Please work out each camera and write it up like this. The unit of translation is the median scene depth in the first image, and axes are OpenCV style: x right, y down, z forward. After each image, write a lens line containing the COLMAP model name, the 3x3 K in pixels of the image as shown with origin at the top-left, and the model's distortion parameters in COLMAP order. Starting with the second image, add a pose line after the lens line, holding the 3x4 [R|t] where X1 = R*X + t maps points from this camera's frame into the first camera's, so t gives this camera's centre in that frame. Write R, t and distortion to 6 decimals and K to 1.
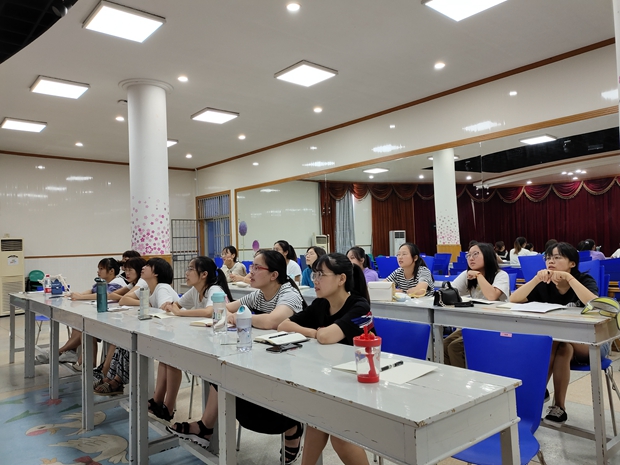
lens RADIAL K [[482.8, 0, 310.0], [0, 482.8, 232.5], [0, 0, 1]] dist [0.065211, 0.000321]
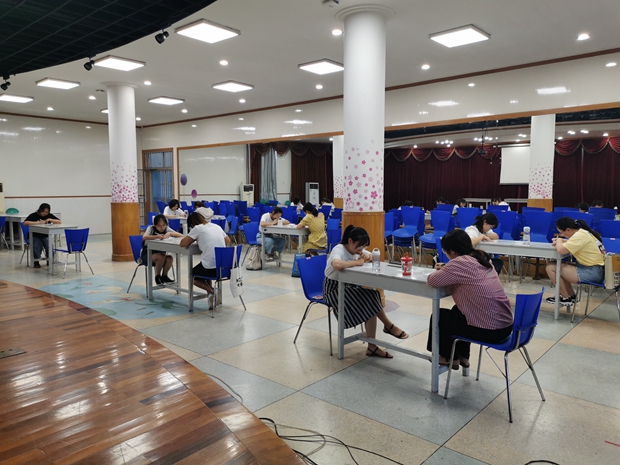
lens RADIAL K [[481.2, 0, 310.0], [0, 481.2, 232.5], [0, 0, 1]] dist [0.090890, -0.000264]
pose [[0.990131, 0.016535, 0.139163, 0.012113], [-0.033247, 0.992381, 0.118637, -0.029136], [-0.136141, -0.122093, 0.983137, -0.277428]]
